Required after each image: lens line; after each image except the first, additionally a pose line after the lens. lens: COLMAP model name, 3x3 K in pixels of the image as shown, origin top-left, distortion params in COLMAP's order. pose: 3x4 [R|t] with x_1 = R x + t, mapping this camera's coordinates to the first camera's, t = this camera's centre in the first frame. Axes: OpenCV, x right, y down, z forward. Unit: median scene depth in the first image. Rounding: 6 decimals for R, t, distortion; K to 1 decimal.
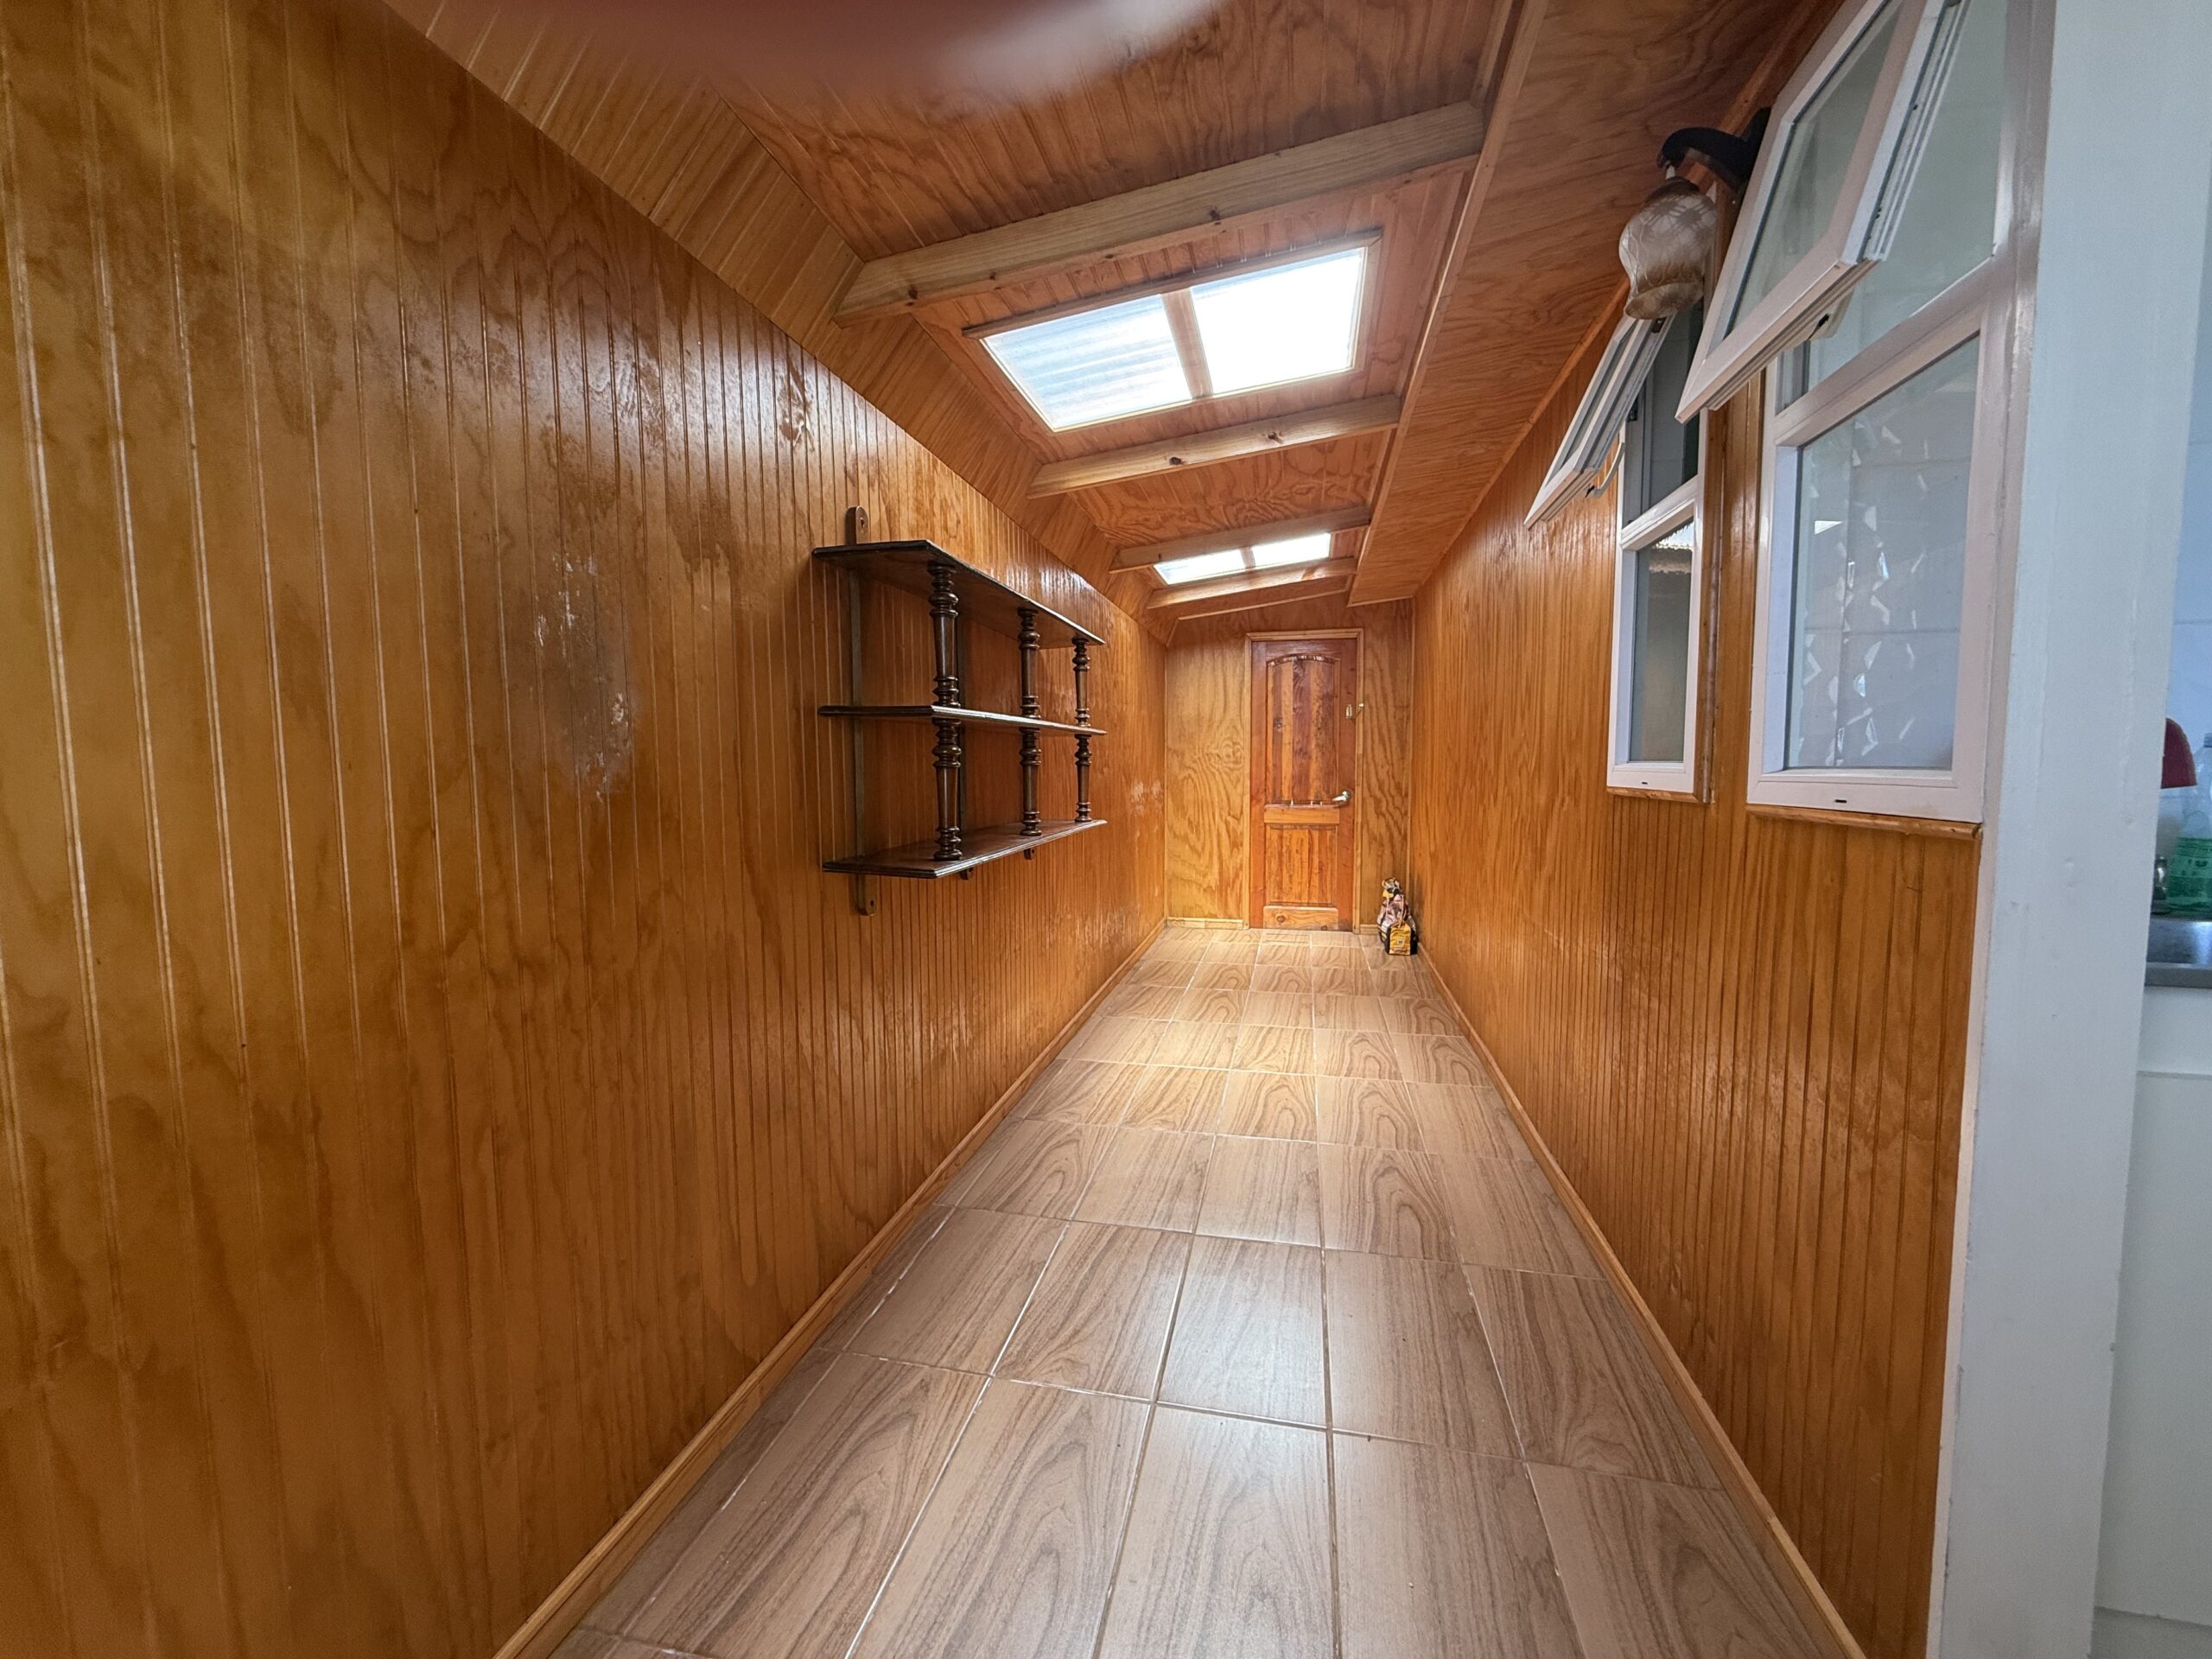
lens RADIAL K [[885.1, 0, 1100.1], [0, 885.1, 829.8], [0, 0, 1]] dist [0.000286, 0.000194]
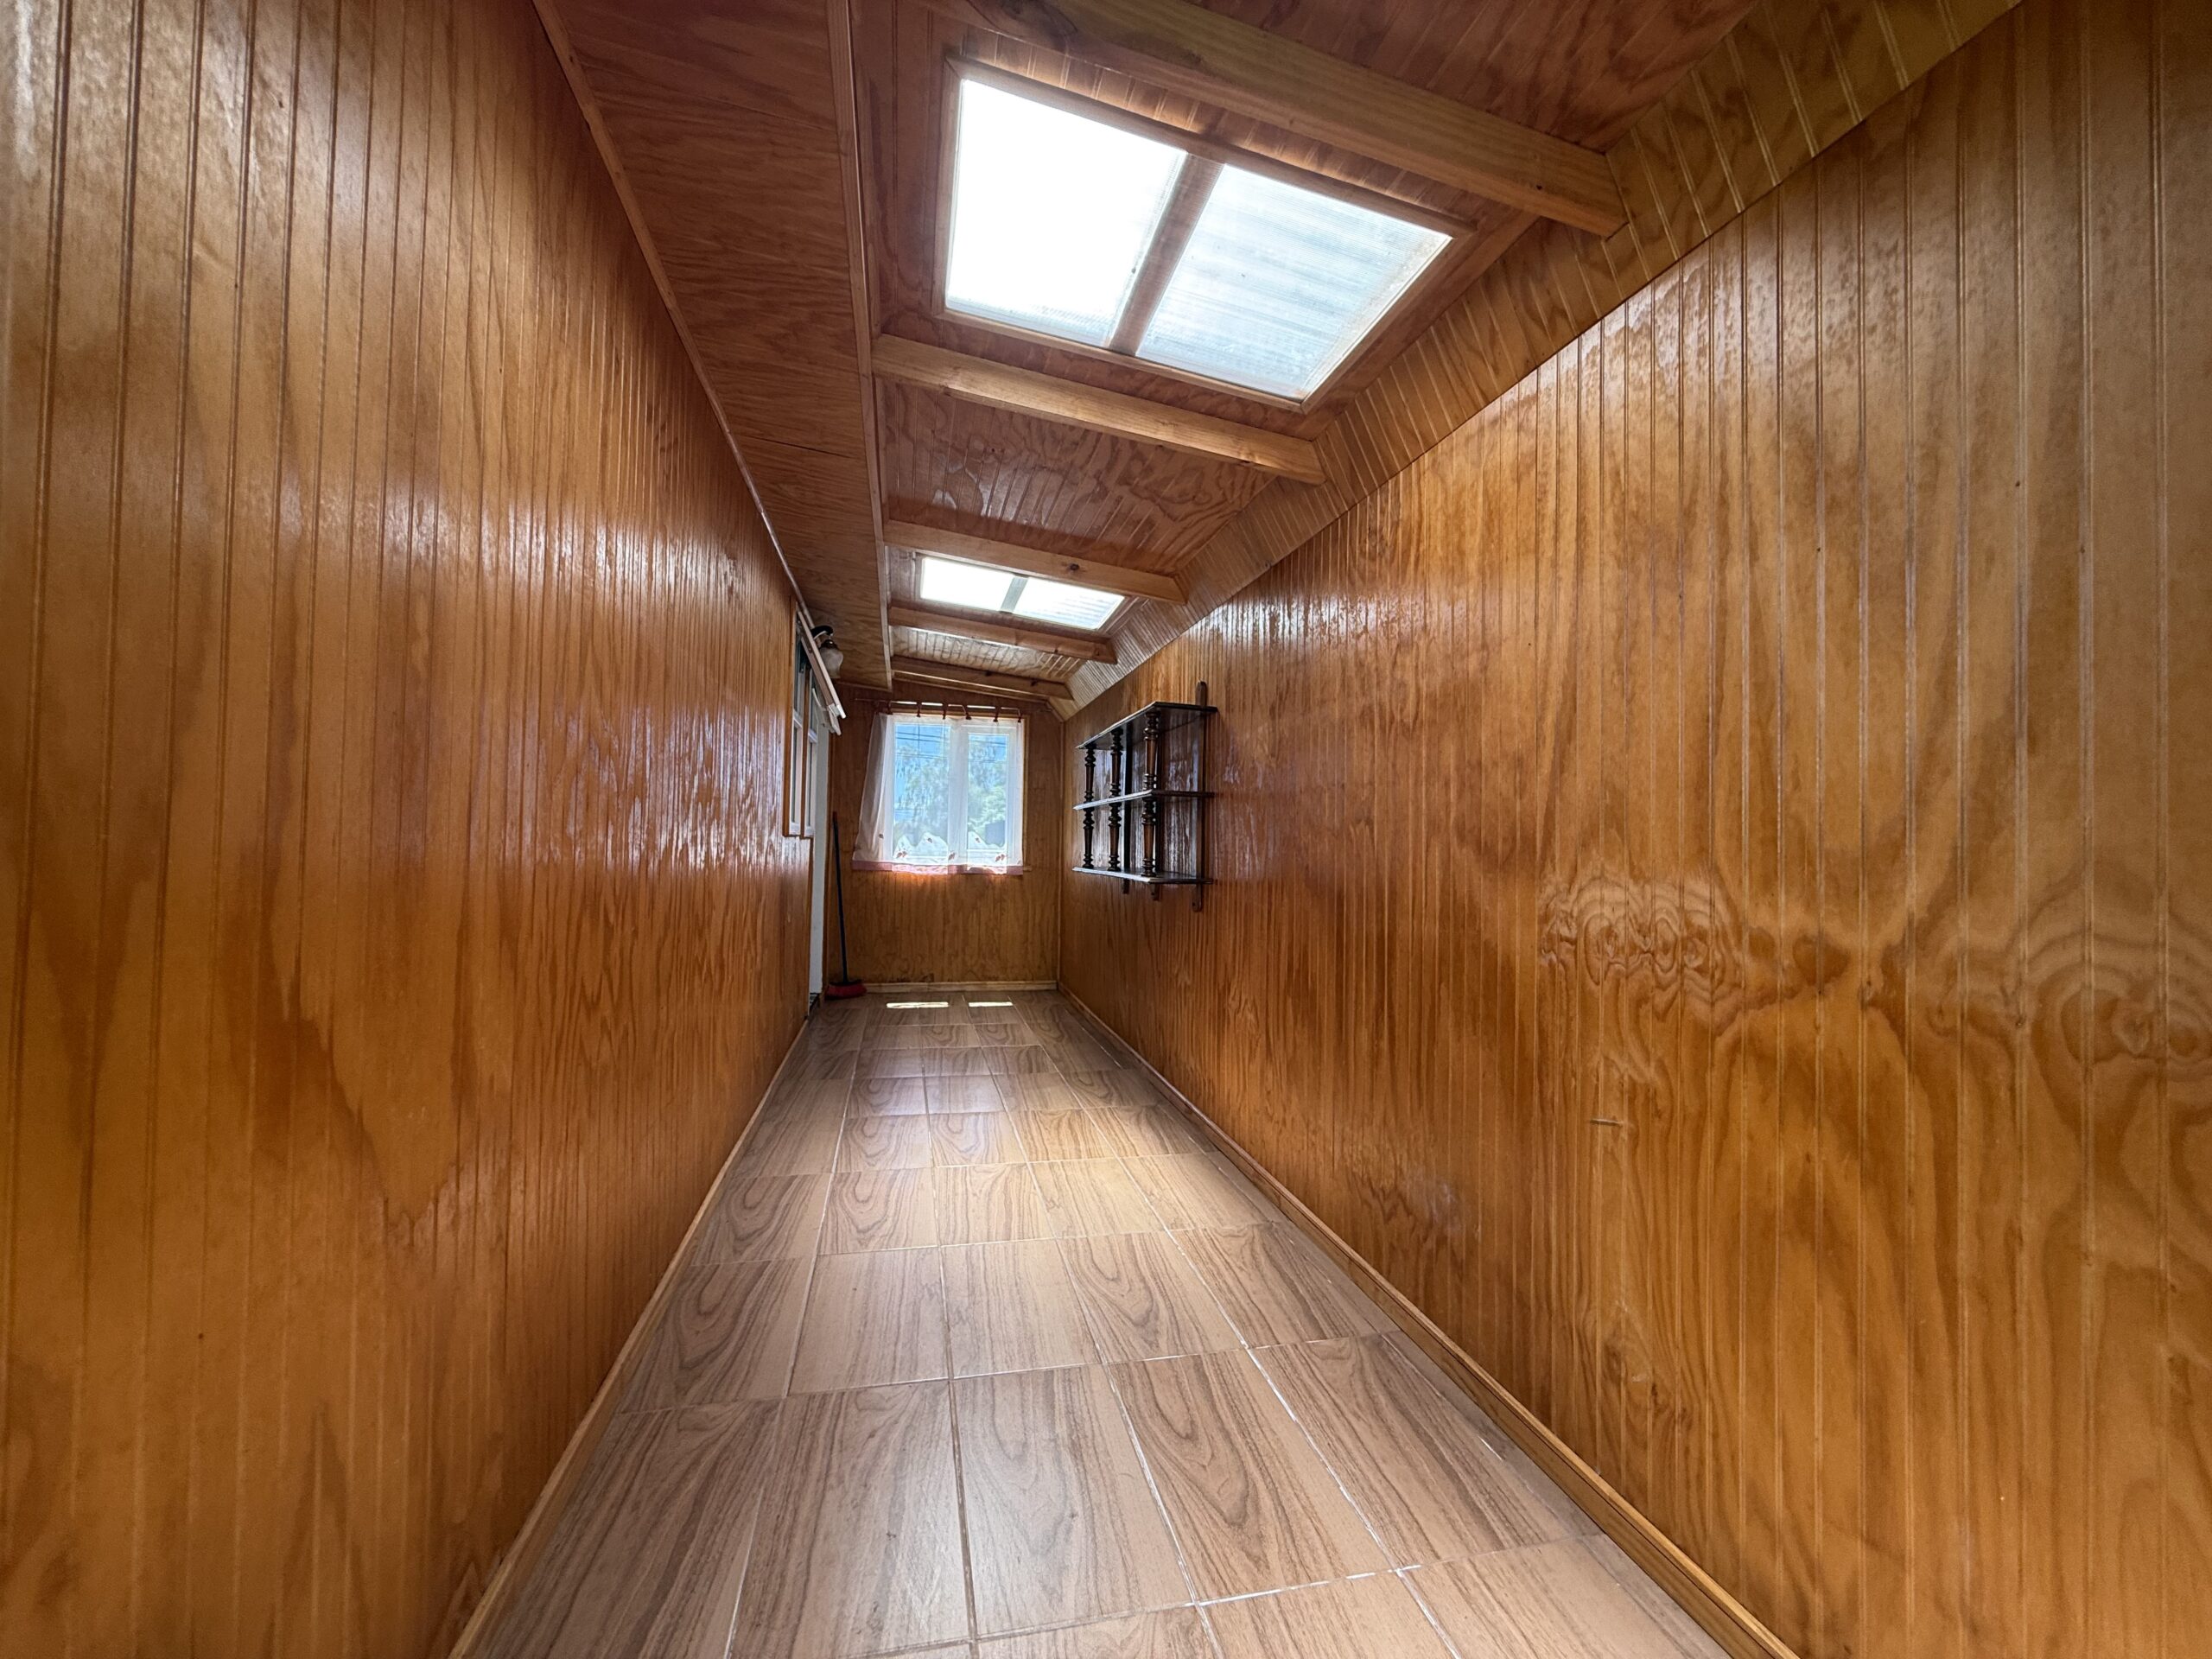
lens RADIAL K [[885.1, 0, 1100.1], [0, 885.1, 829.8], [0, 0, 1]] dist [0.000286, 0.000194]
pose [[-0.903350, -0.020693, -0.428405, 0.467863], [-0.048287, 0.997392, 0.053643, -0.113248], [0.426178, 0.069145, -0.901993, 1.804615]]
